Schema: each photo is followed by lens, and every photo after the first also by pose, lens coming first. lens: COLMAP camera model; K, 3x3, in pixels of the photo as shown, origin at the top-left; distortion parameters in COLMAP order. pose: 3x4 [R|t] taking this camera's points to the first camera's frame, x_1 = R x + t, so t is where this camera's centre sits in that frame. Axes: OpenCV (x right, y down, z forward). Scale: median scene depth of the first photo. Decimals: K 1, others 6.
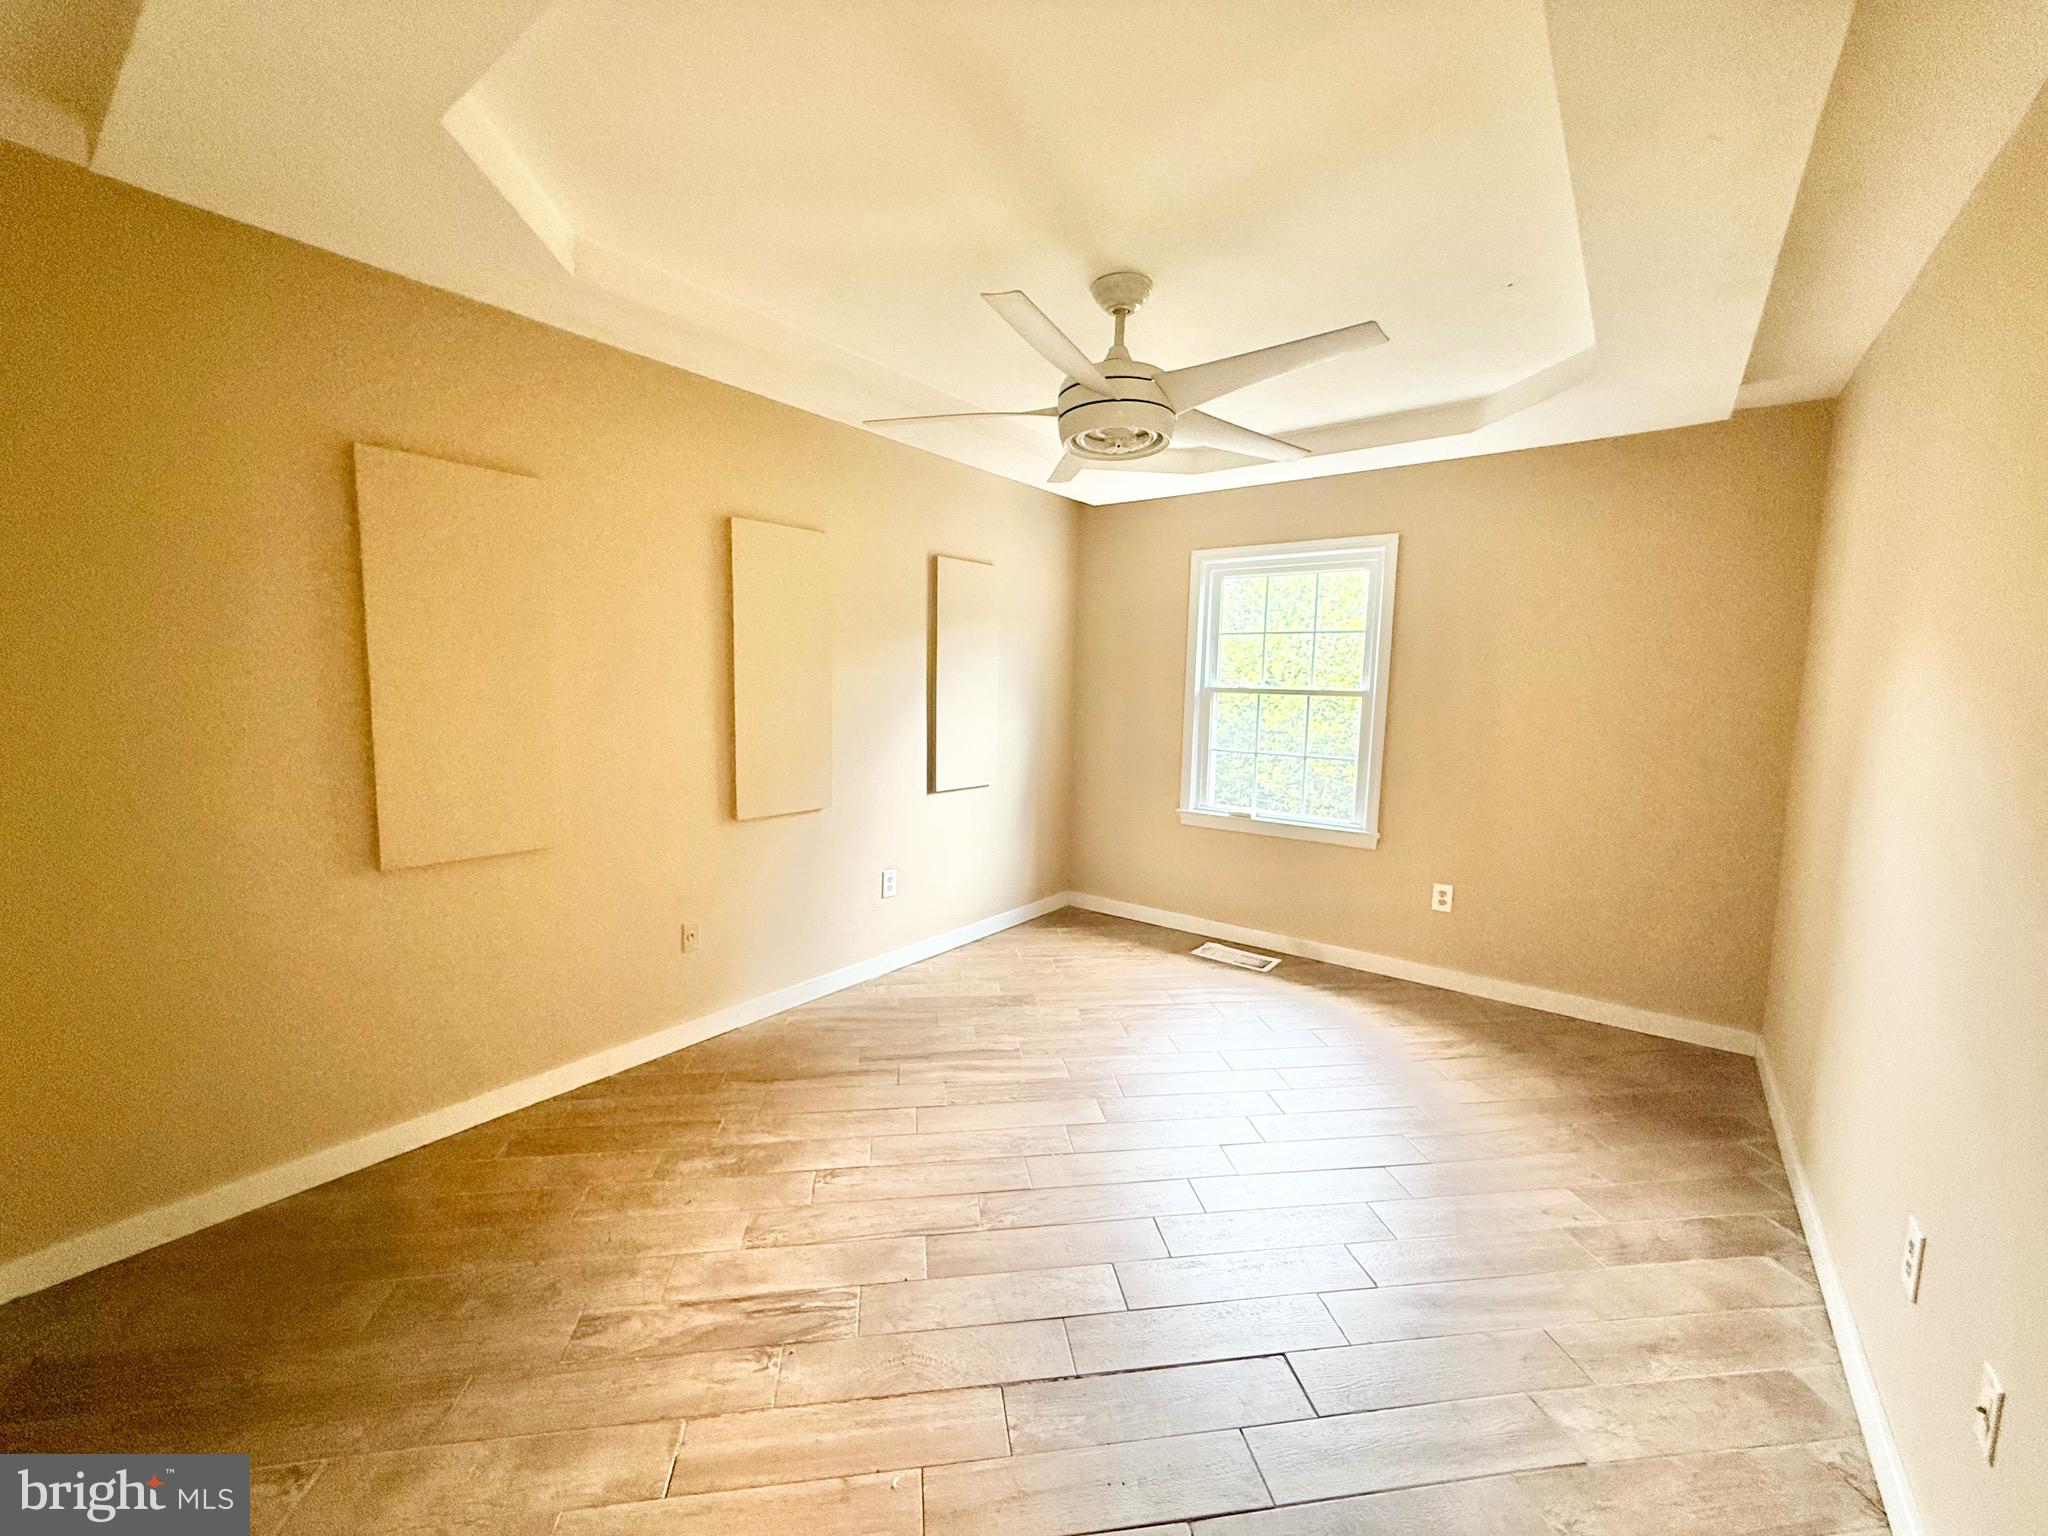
lens RADIAL K [[818.9, 0, 1010.0], [0, 818.9, 768.4], [0, 0, 1]] dist [-0.000111, -0.000123]
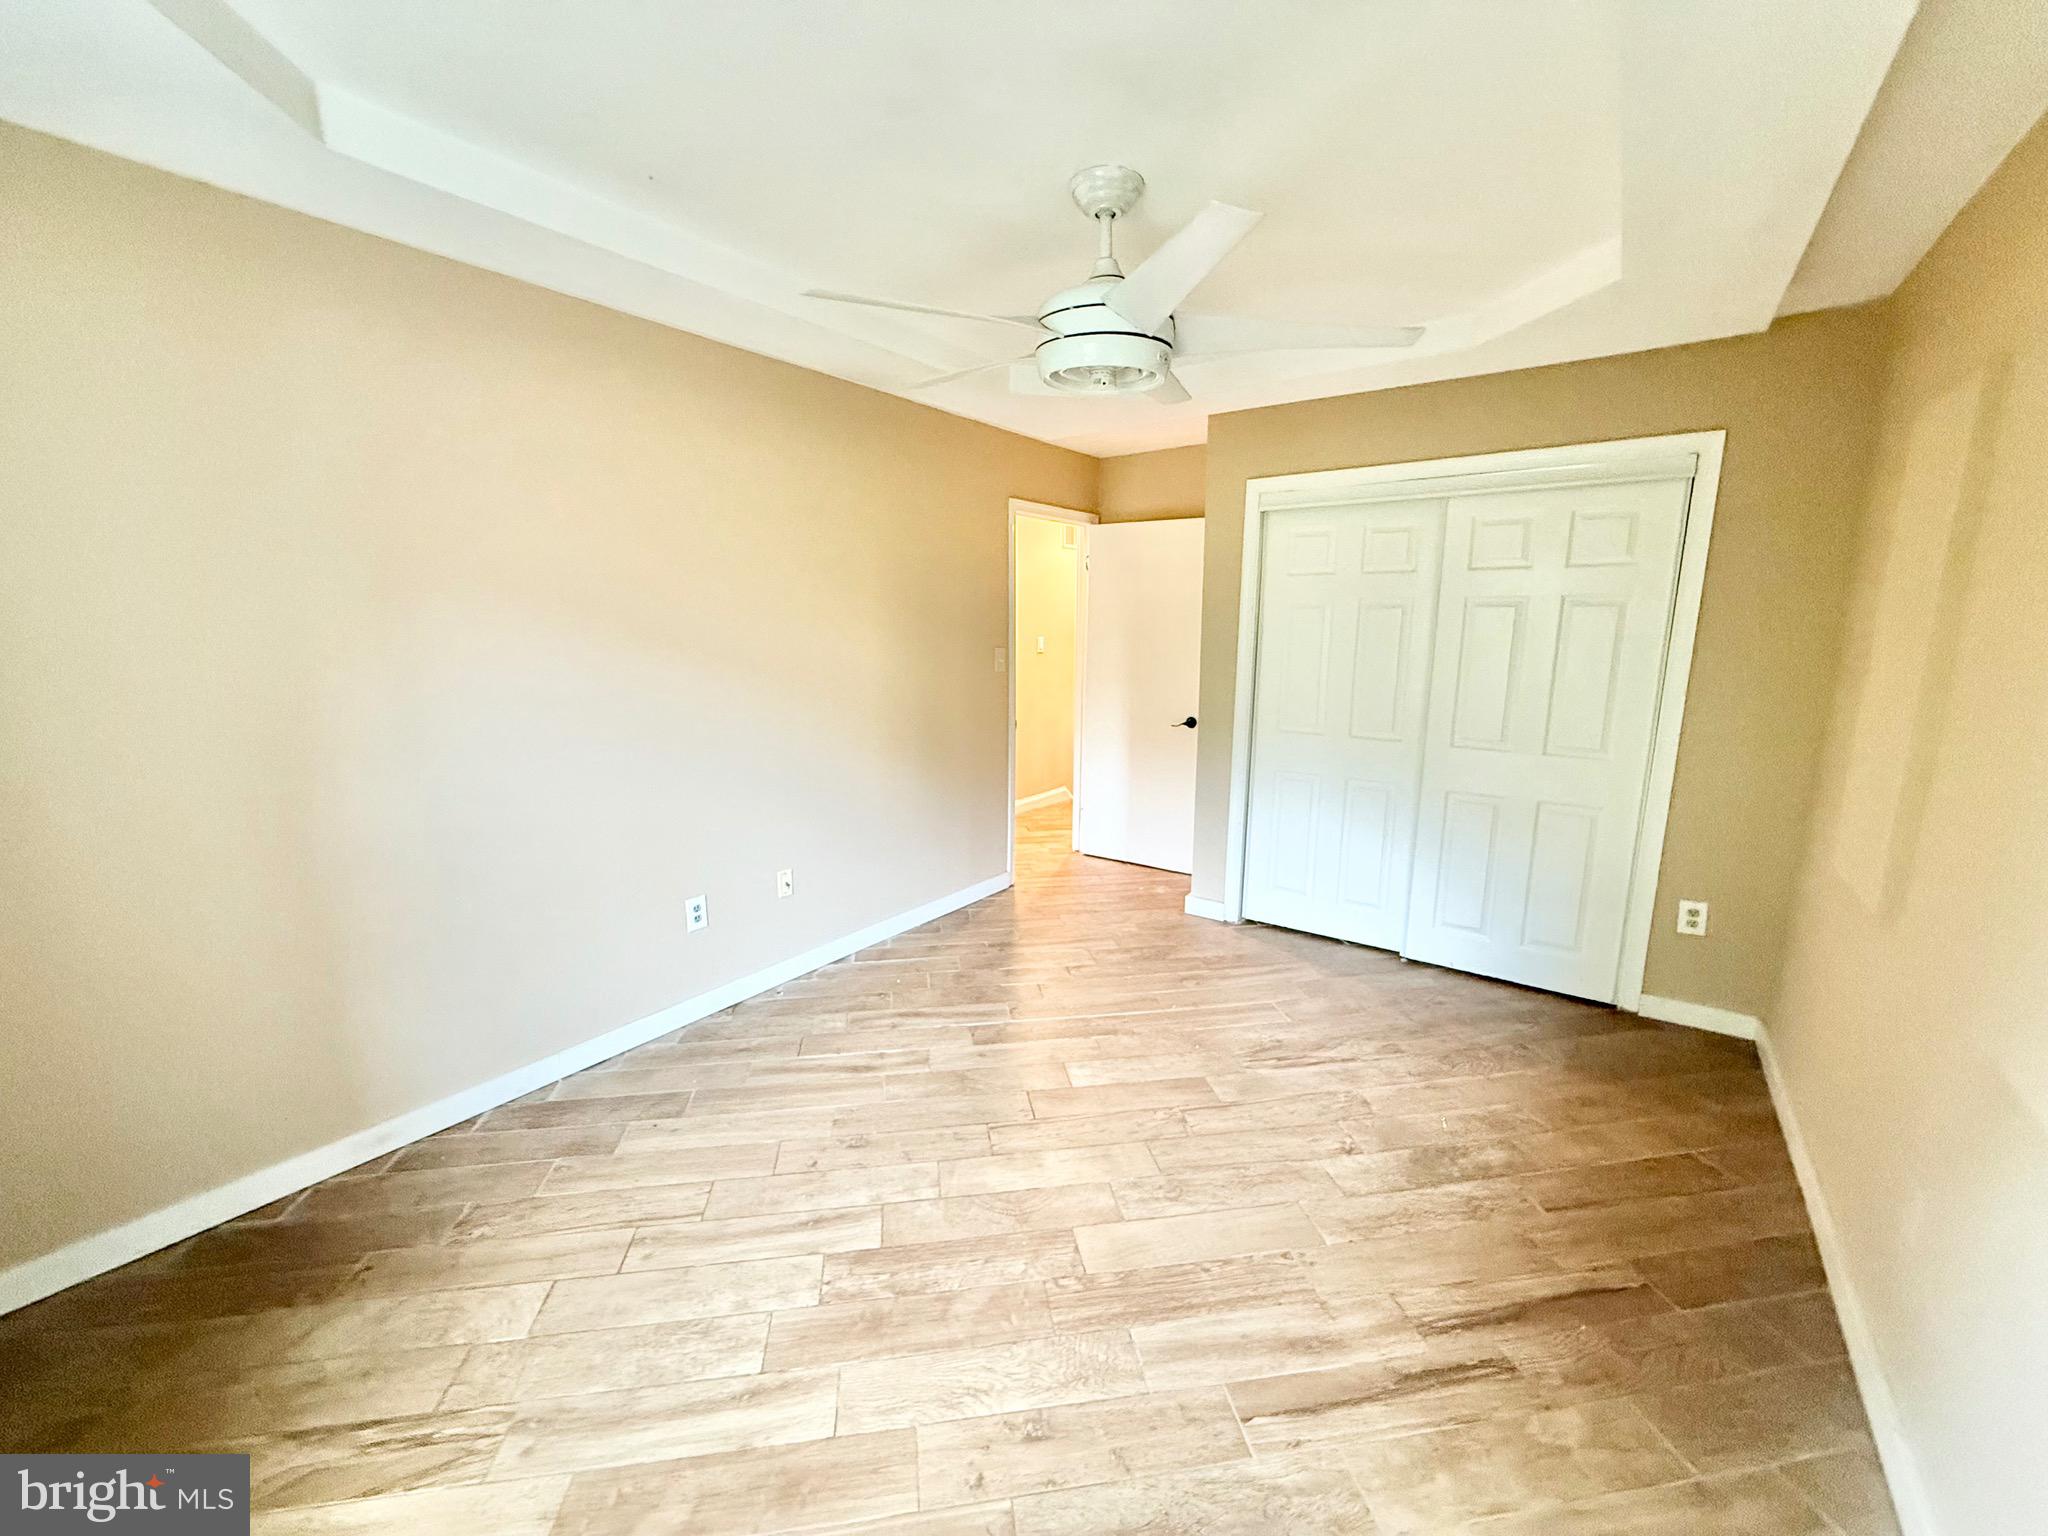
lens RADIAL K [[818.9, 0, 1010.0], [0, 818.9, 768.4], [0, 0, 1]] dist [-0.000111, -0.000123]
pose [[-0.999642, -0.016275, -0.021250, 0.224887], [-0.021668, 0.958150, 0.285445, -0.231674], [0.015715, 0.285803, -0.958160, 1.817409]]
